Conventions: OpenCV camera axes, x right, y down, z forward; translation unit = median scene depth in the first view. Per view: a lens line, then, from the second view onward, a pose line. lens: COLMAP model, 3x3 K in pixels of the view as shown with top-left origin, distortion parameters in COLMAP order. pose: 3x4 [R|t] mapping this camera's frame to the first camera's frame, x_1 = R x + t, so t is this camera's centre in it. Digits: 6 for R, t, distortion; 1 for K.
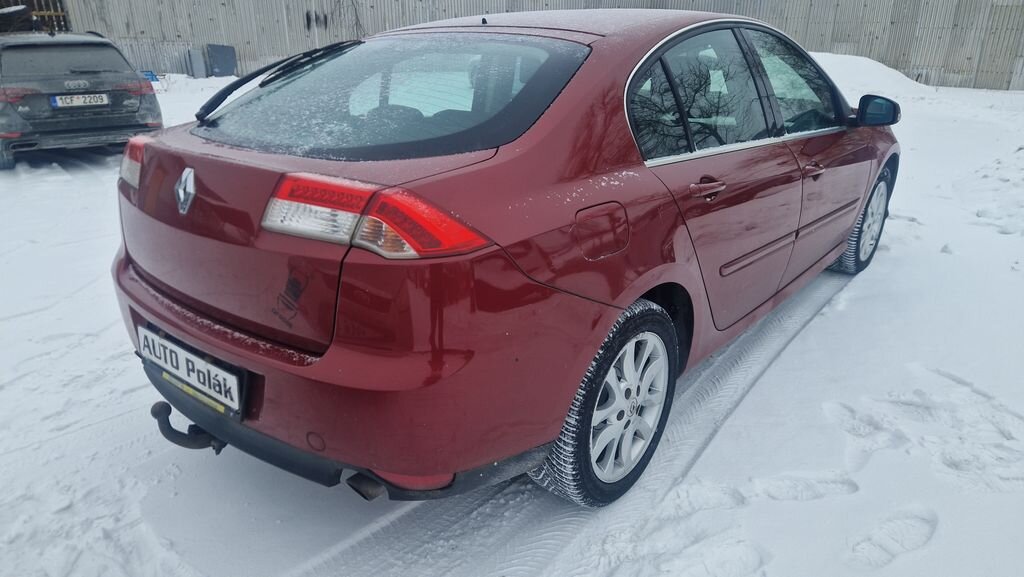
lens RADIAL K [[669.2, 0, 486.2], [0, 669.2, 289.8], [0, 0, 1]] dist [-0.009961, -0.003123]
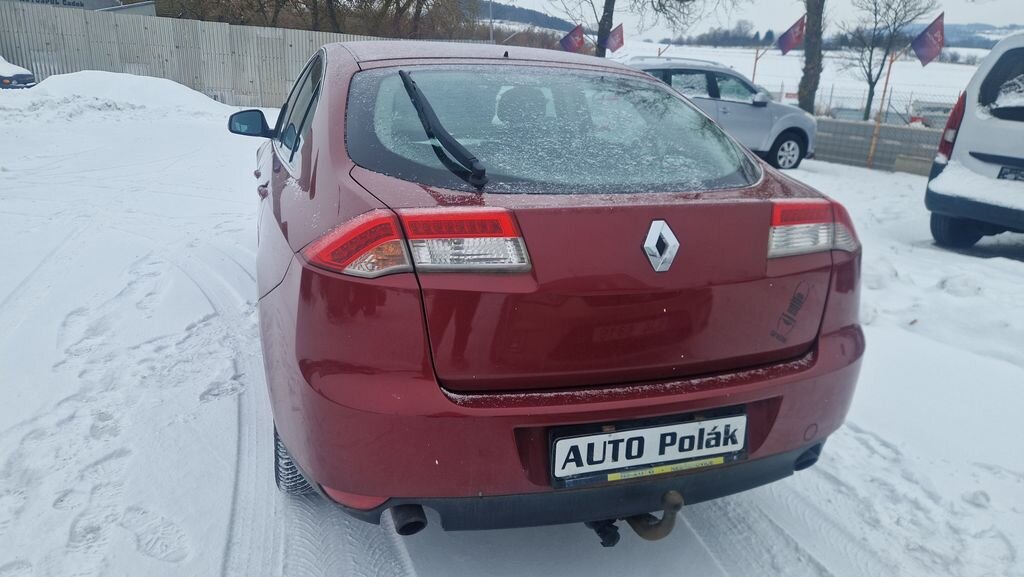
lens RADIAL K [[669.2, 0, 486.2], [0, 669.2, 289.8], [0, 0, 1]] dist [-0.009961, -0.003123]
pose [[0.526382, -0.225528, 0.819792, -1.156982], [0.247122, 0.963137, 0.106287, -0.213578], [-0.813543, 0.146641, 0.562711, 0.625712]]
